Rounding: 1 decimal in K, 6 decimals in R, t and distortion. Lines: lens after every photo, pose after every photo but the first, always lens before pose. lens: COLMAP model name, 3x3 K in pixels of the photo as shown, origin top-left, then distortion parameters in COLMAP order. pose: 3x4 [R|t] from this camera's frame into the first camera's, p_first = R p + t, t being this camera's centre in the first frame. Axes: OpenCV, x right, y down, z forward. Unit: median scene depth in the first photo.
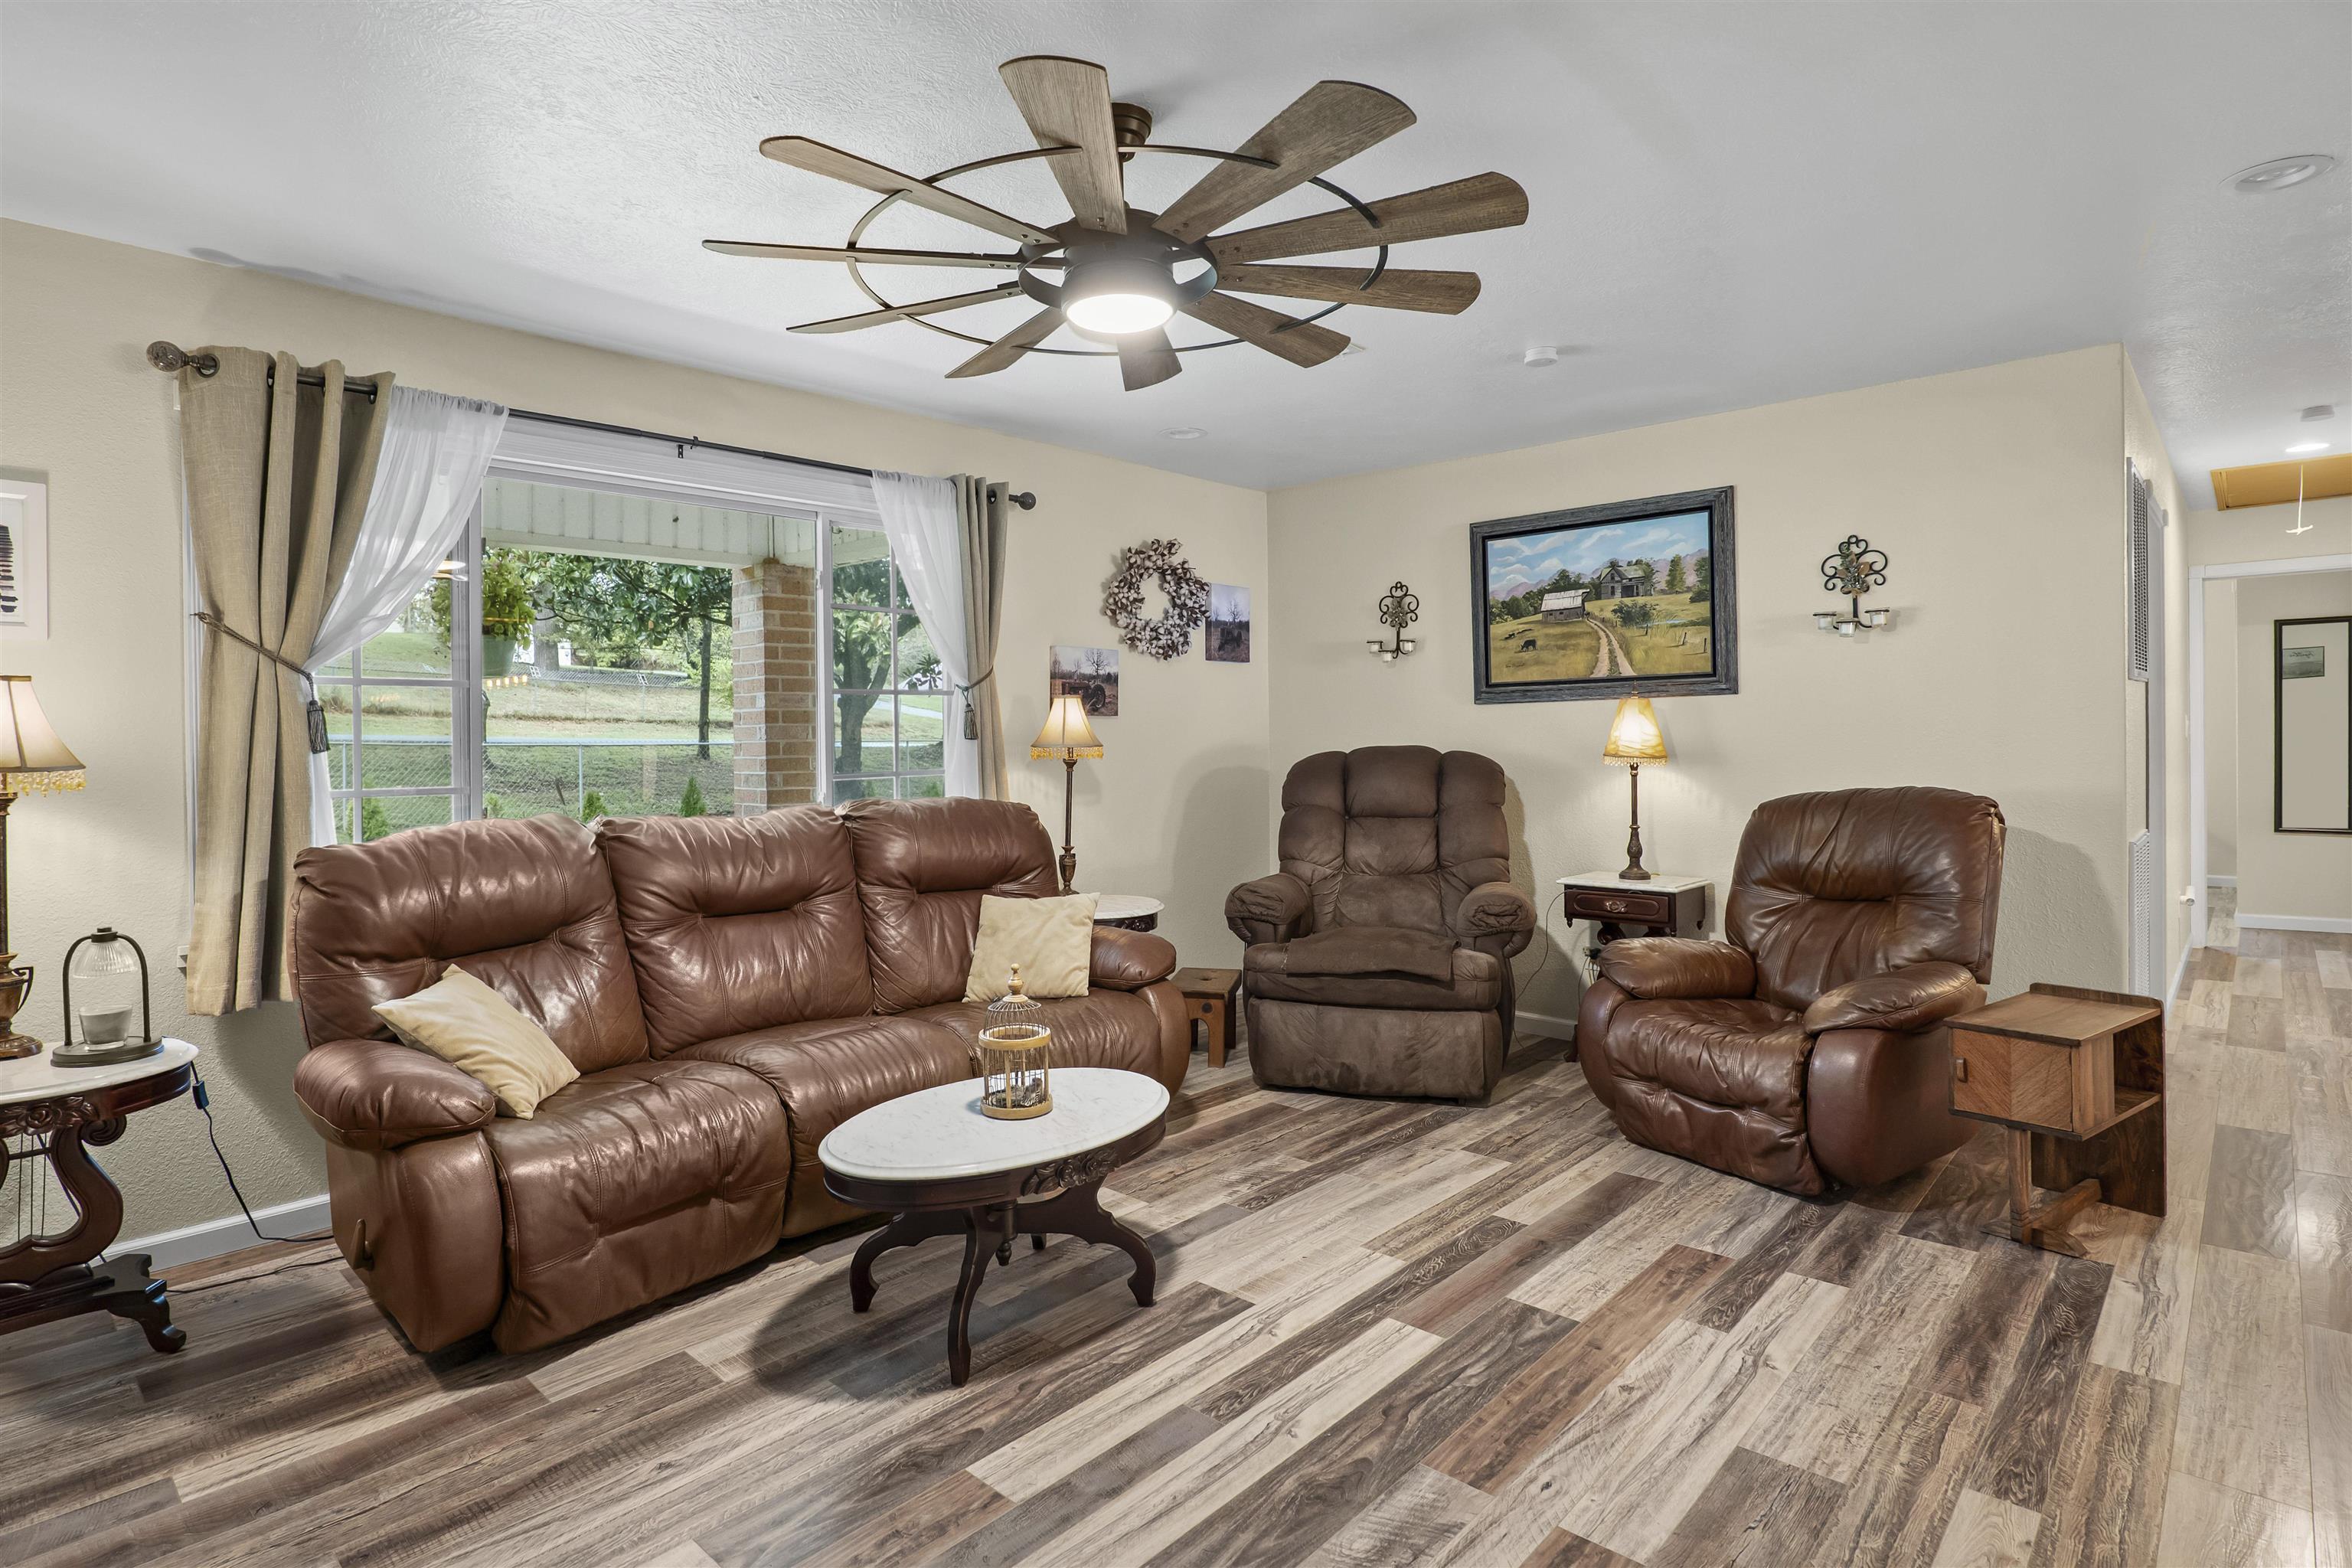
lens RADIAL K [[1191.1, 0, 1174.8], [0, 1191.1, 731.0], [0, 0, 1]] dist [-0.020965, 0.001154]
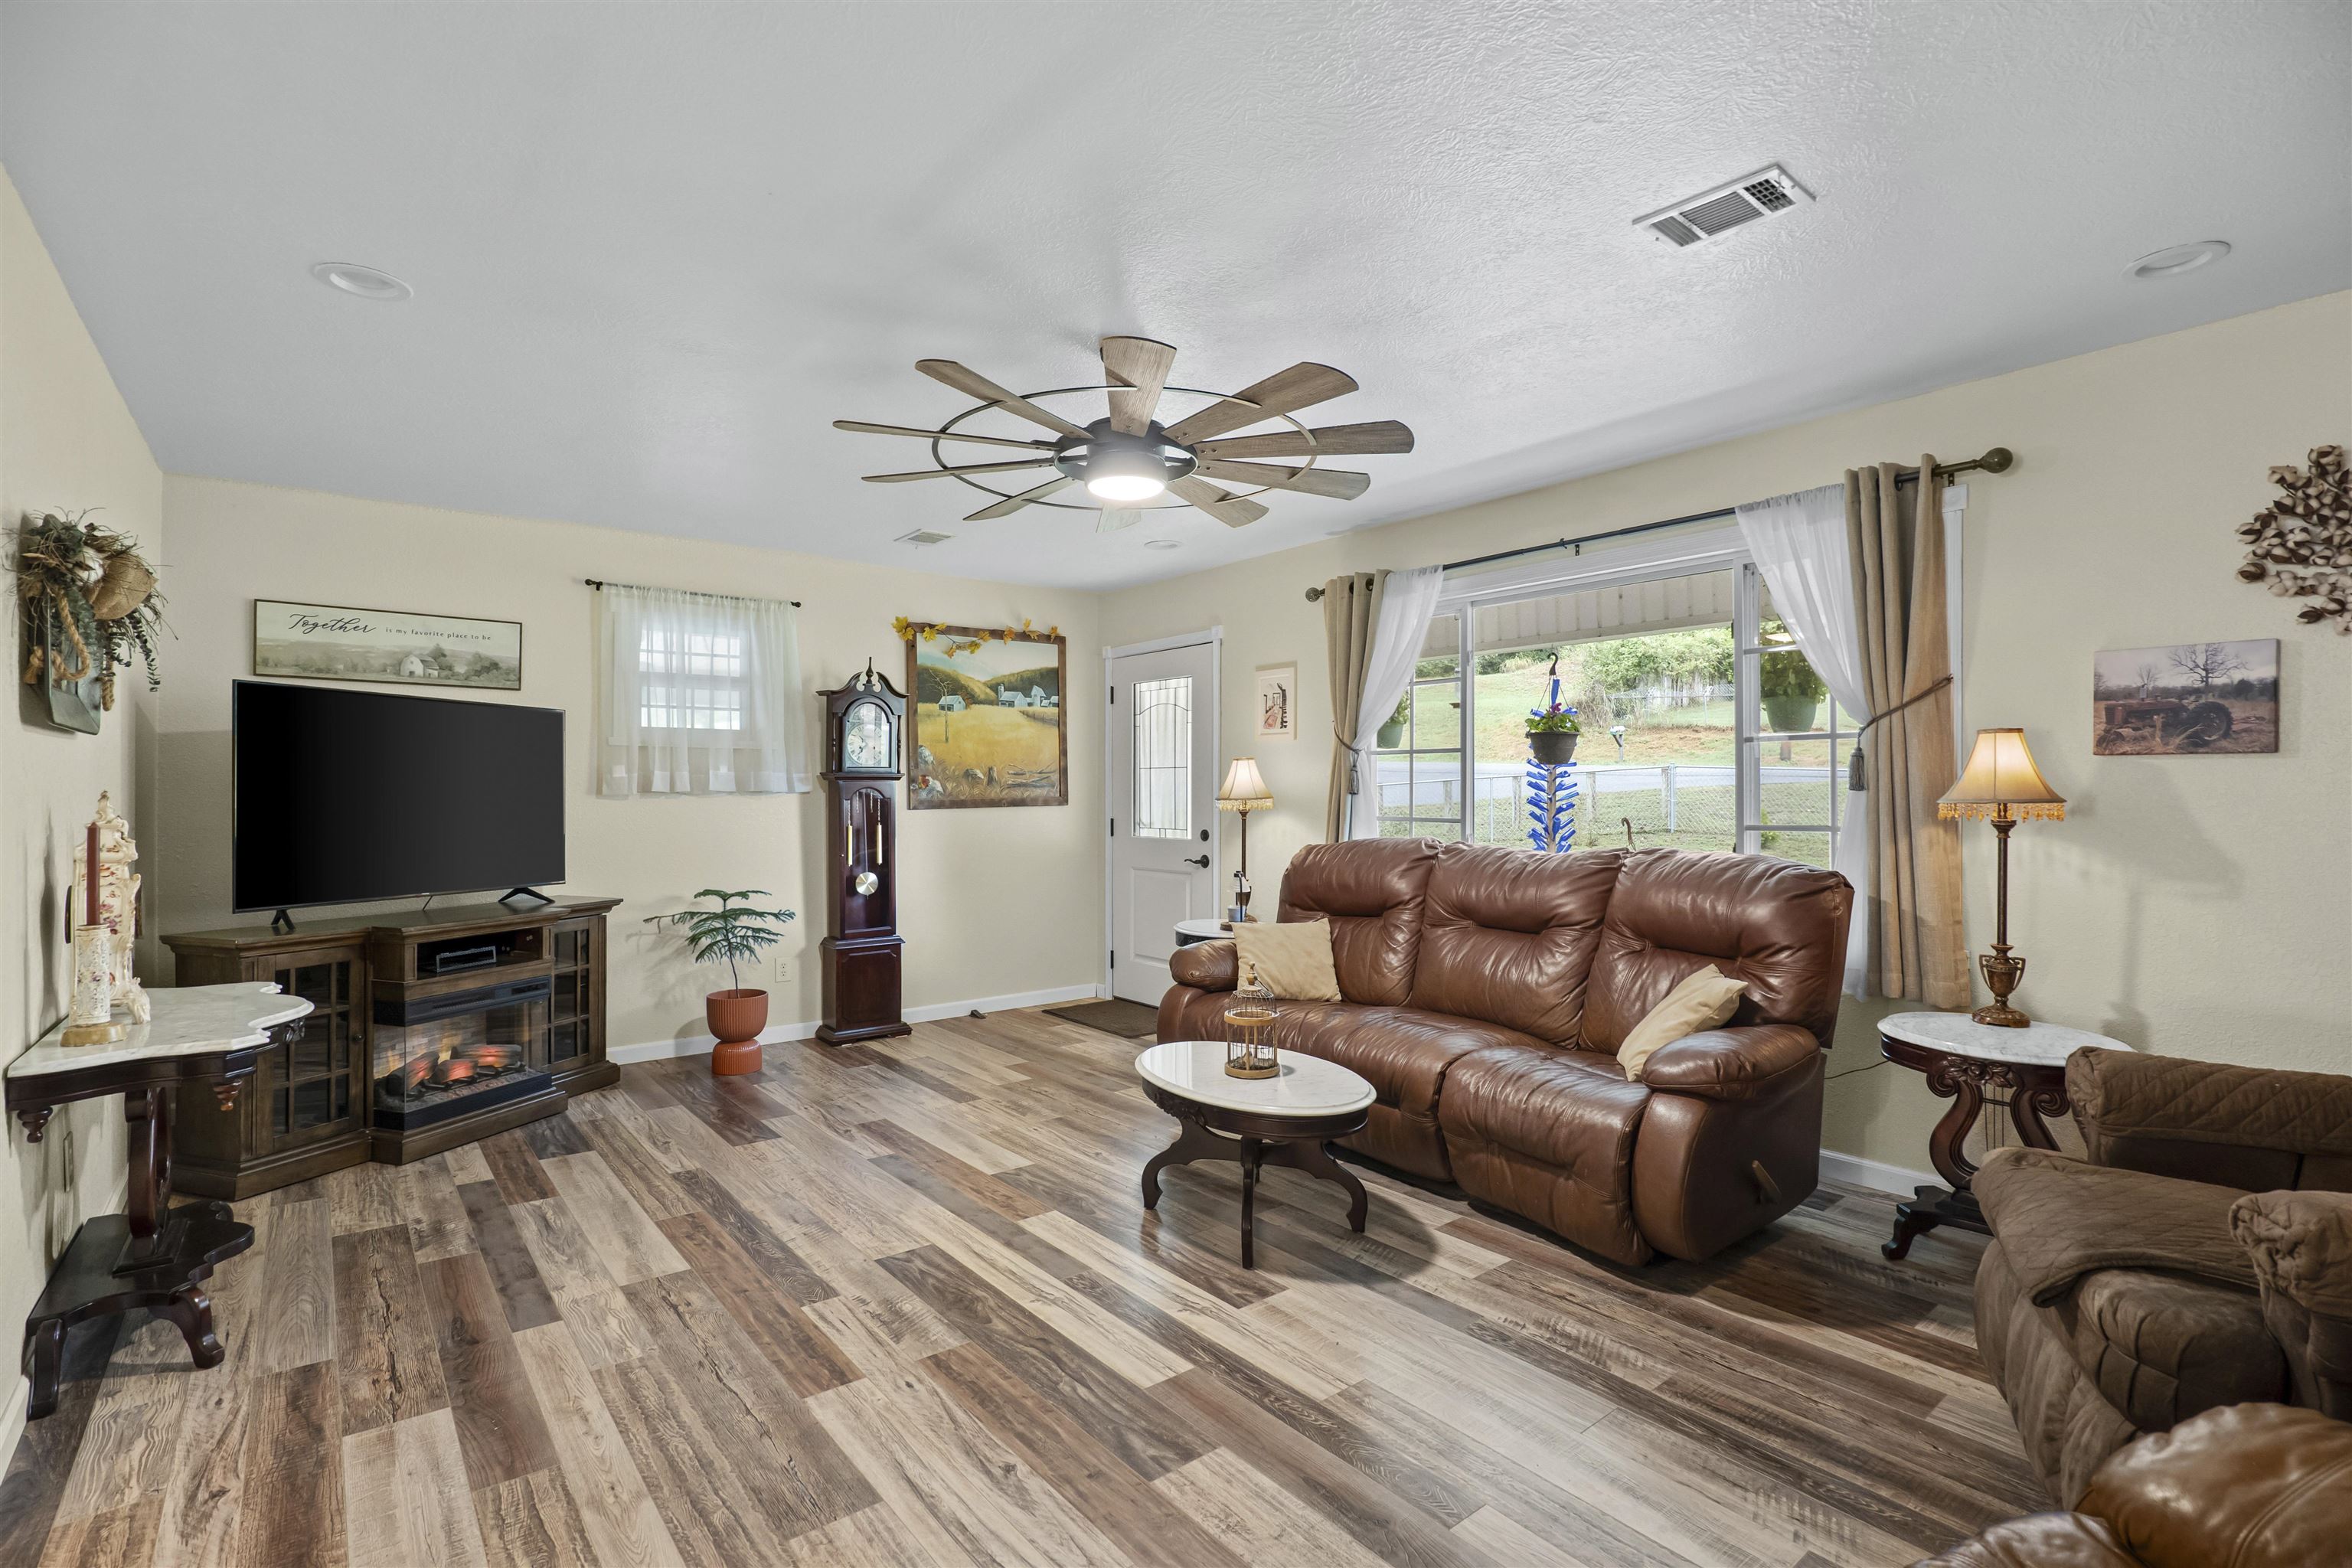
lens RADIAL K [[1098.6, 0, 1185.3], [0, 1098.6, 768.2], [0, 0, 1]] dist [-0.024472, 0.001587]
pose [[-0.137510, -0.009331, -0.990456, 1.040520], [0.005195, 0.999935, -0.010142, -0.004723], [0.990487, -0.006540, -0.137452, 1.056681]]
